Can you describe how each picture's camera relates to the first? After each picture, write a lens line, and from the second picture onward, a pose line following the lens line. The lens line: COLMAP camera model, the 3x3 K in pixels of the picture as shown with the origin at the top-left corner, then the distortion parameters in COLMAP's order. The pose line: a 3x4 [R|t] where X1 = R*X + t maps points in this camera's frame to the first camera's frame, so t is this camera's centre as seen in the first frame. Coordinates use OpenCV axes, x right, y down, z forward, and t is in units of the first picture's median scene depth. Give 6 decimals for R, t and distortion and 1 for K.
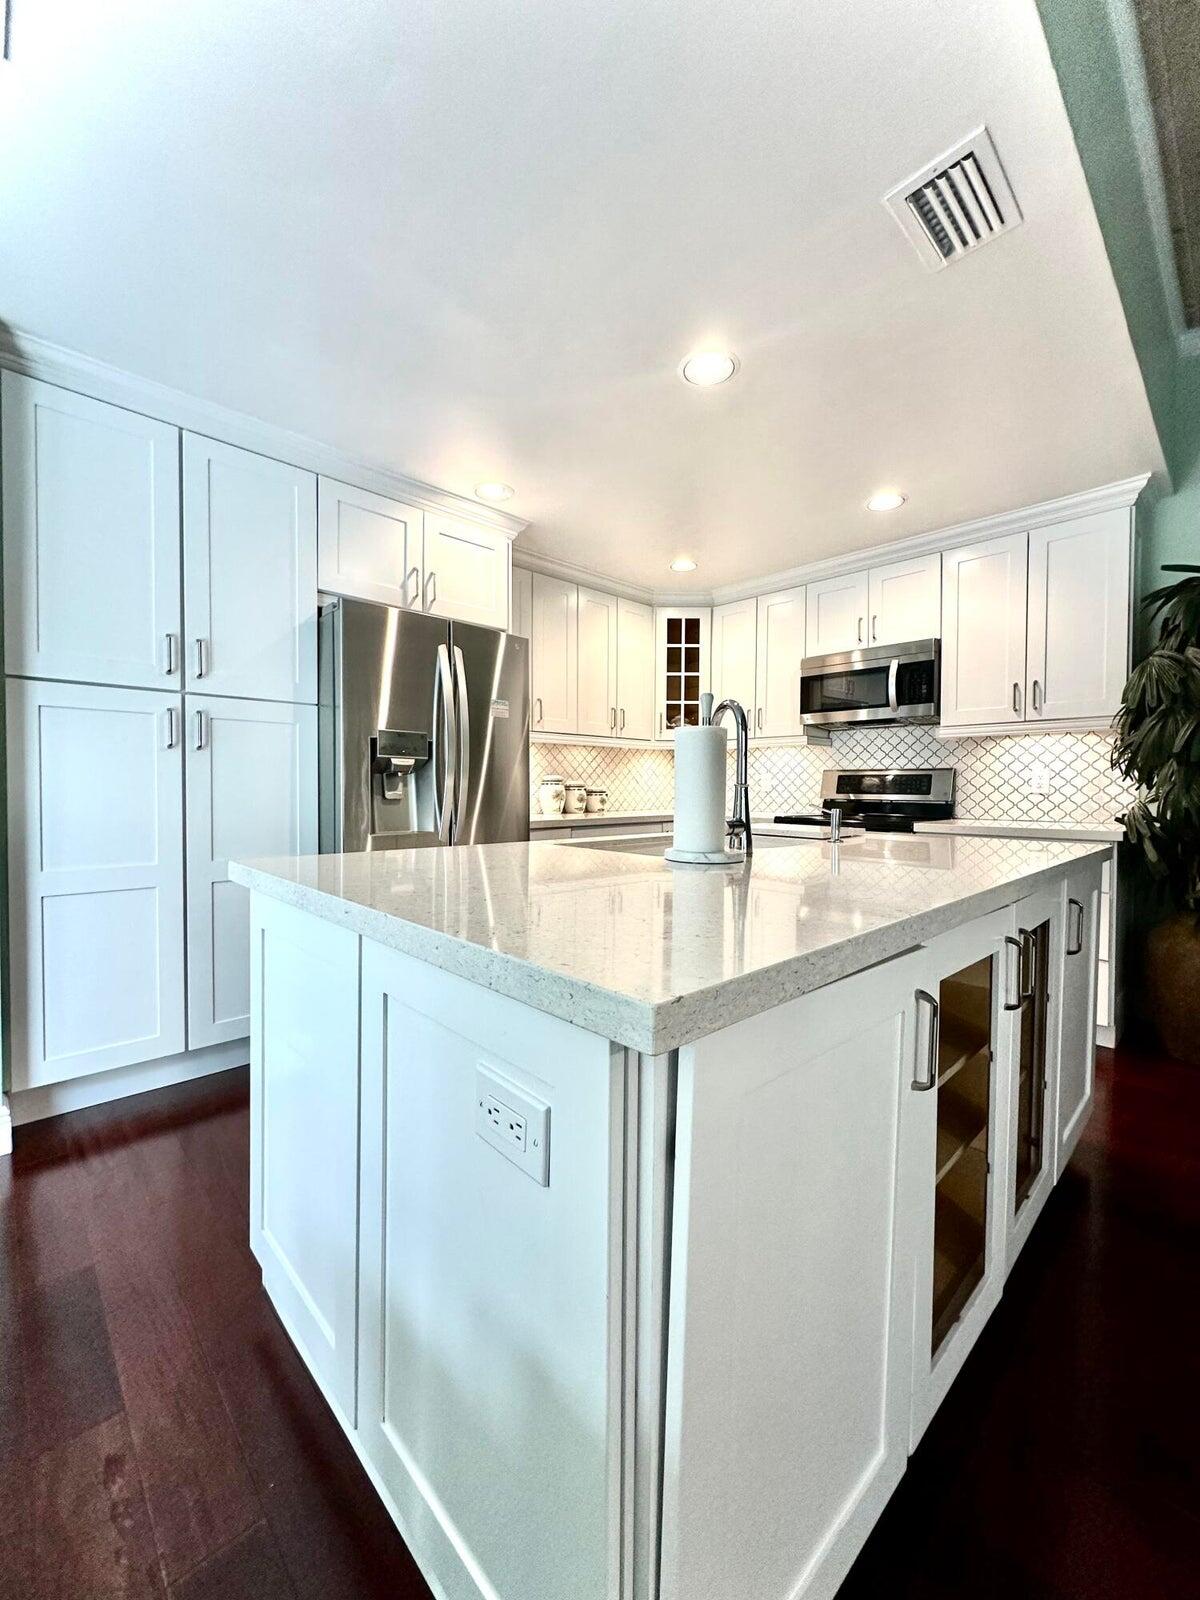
lens RADIAL K [[661.5, 0, 608.4], [0, 661.5, 798.0], [0, 0, 1]] dist [-0.000601, -0.002890]
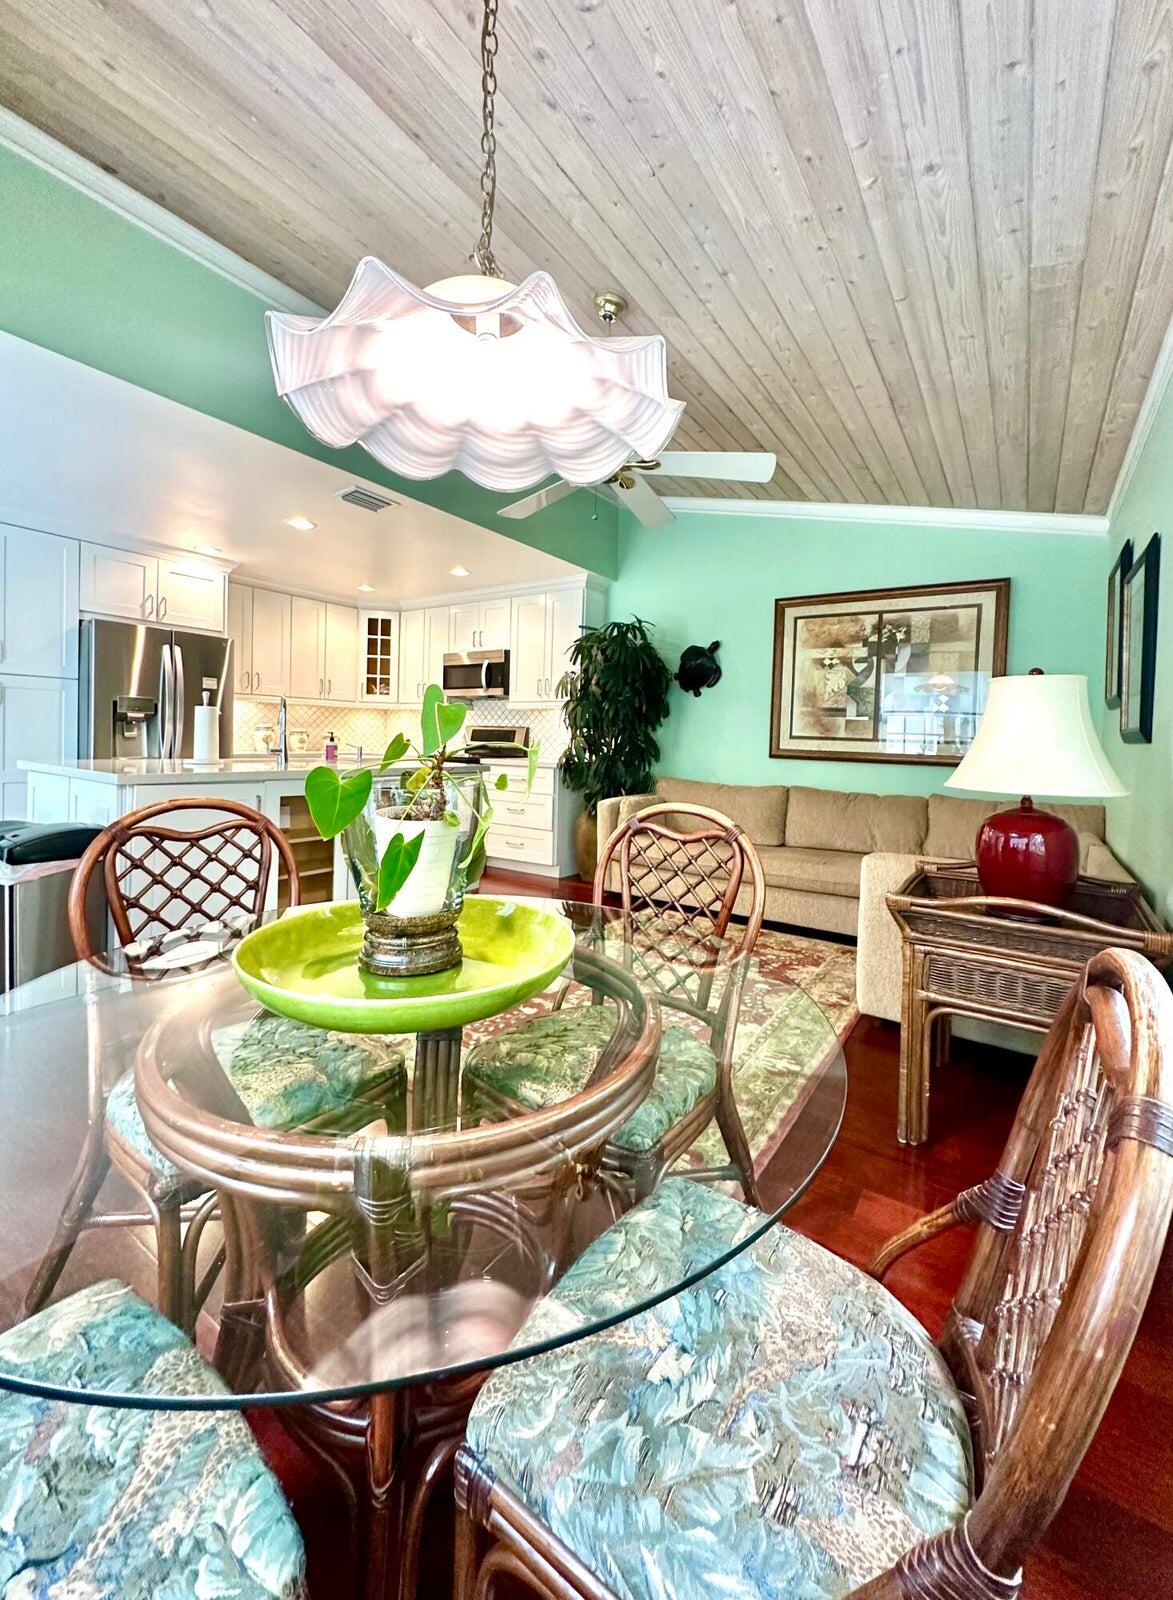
lens RADIAL K [[661.5, 0, 606.7], [0, 661.5, 748.0], [0, 0, 1]] dist [-0.000601, -0.002890]
pose [[0.978903, 0.022184, 0.203119, 0.422379], [-0.023183, 0.999728, 0.002543, -0.002169], [-0.203007, -0.007198, 0.979151, -0.719295]]
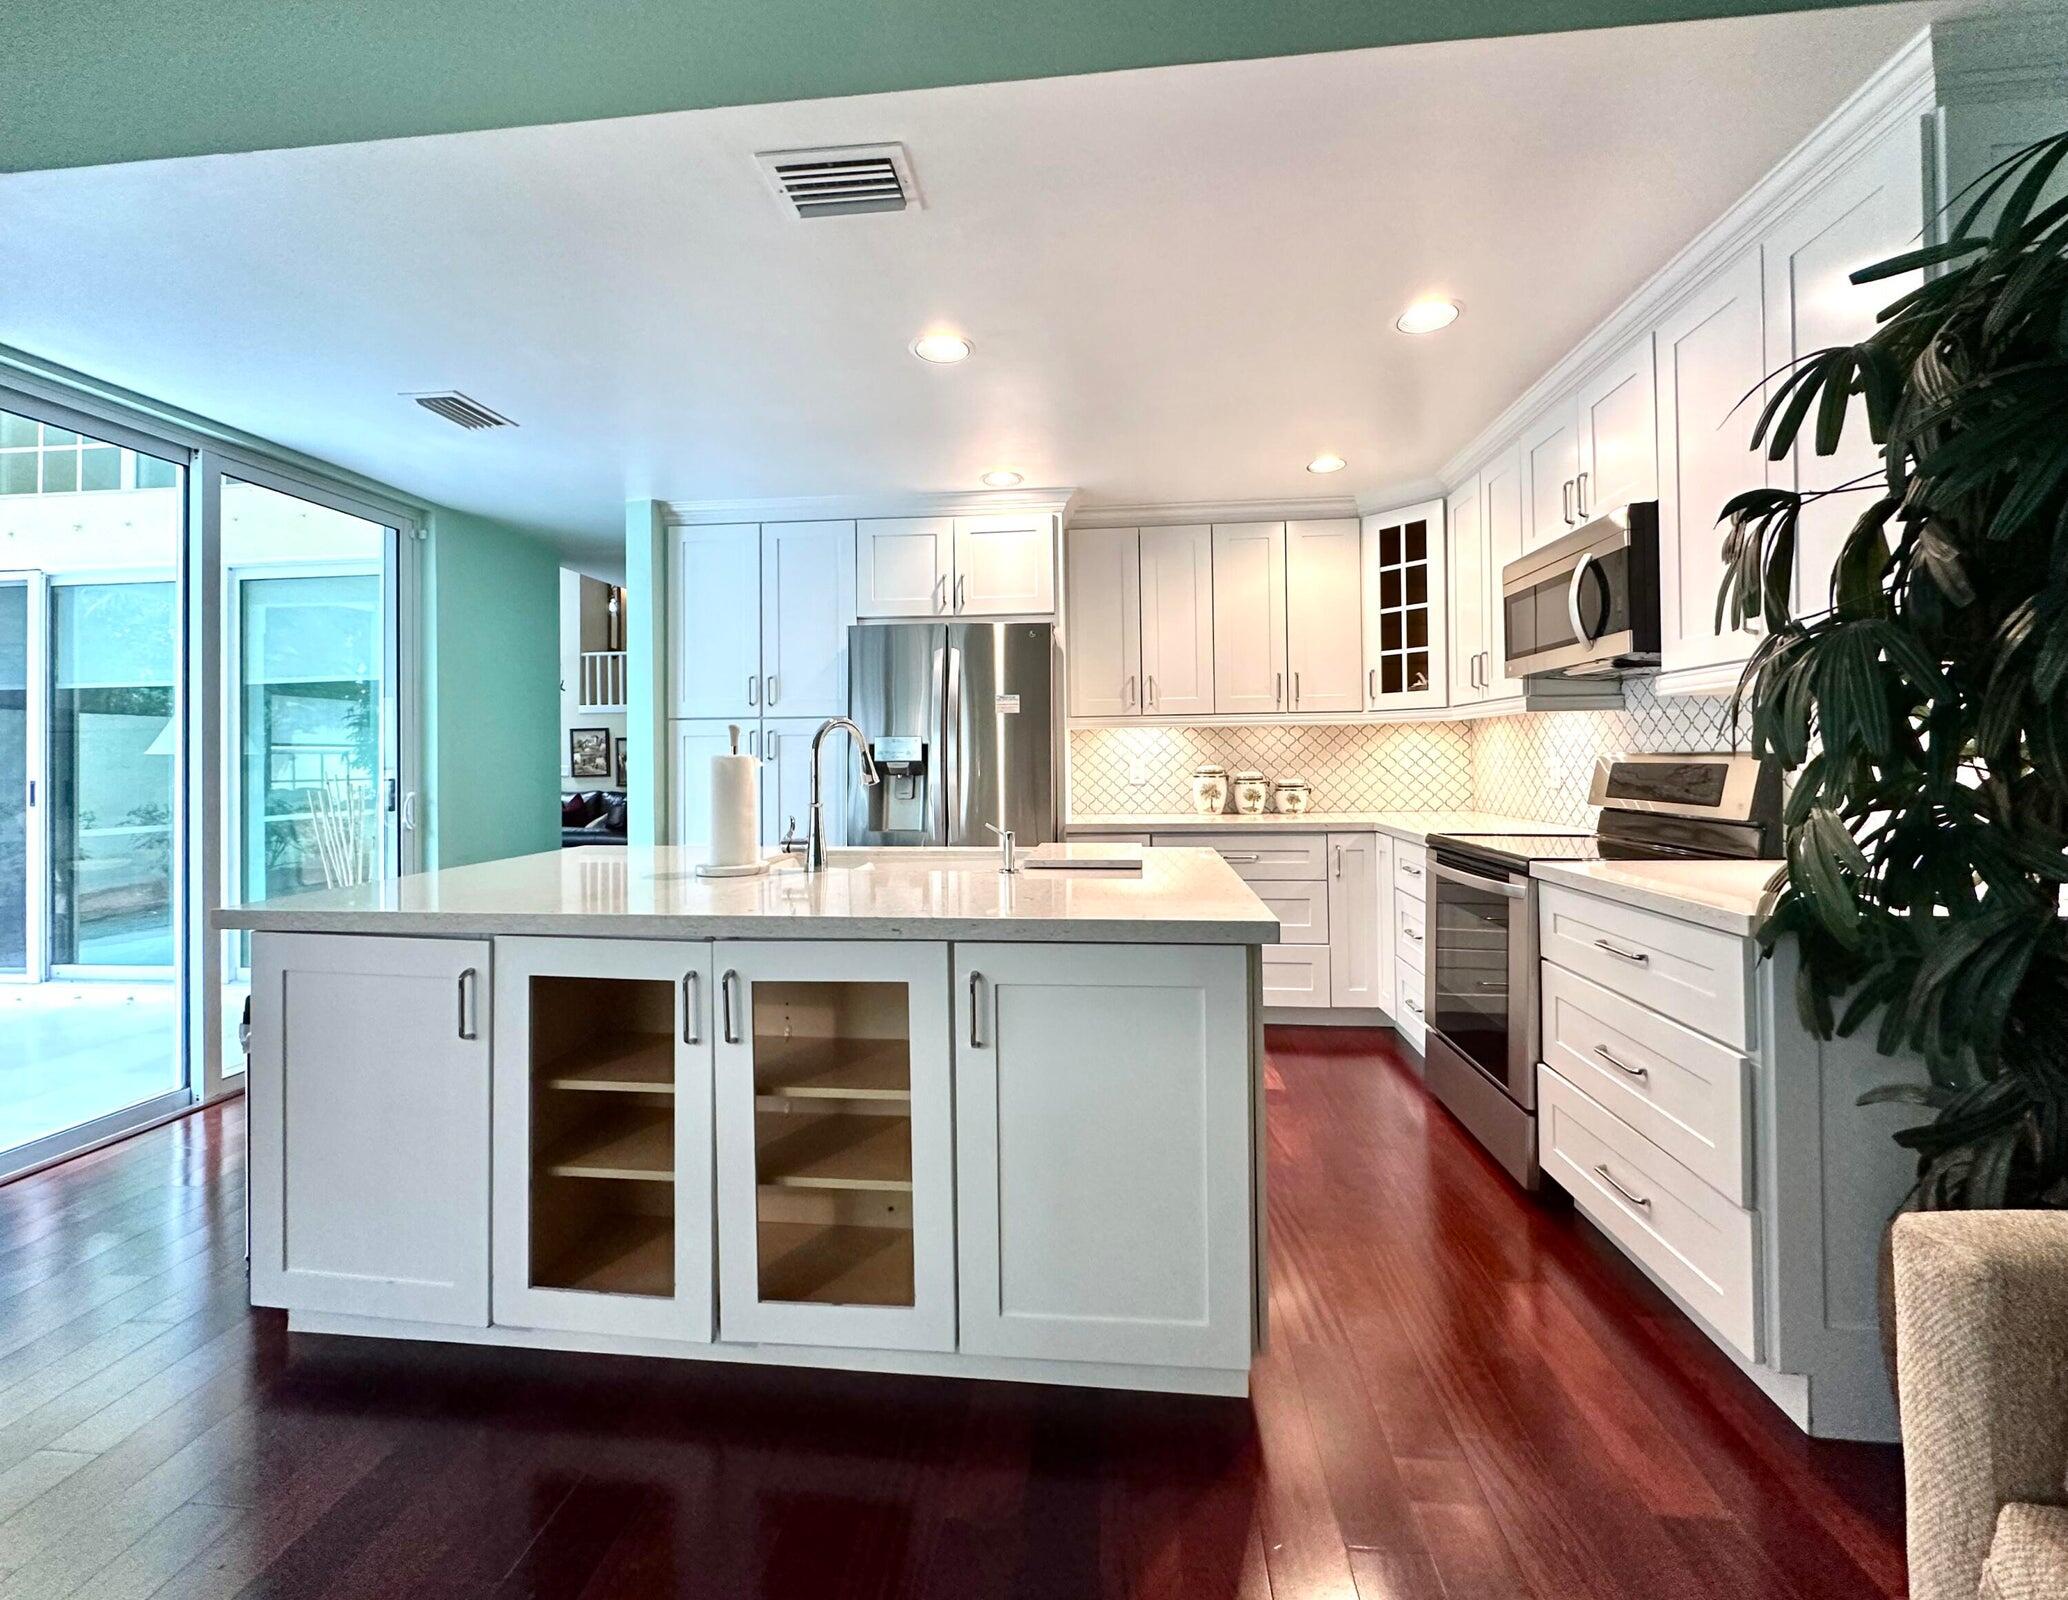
lens RADIAL K [[860.2, 0, 1027.3], [0, 860.2, 750.0], [0, 0, 1]] dist [-0.008279, 0.001272]
pose [[0.628560, -0.019199, -0.777524, 0.731630], [0.003109, 0.999749, -0.022173, -0.037779], [0.777755, 0.011520, 0.628463, 0.222915]]
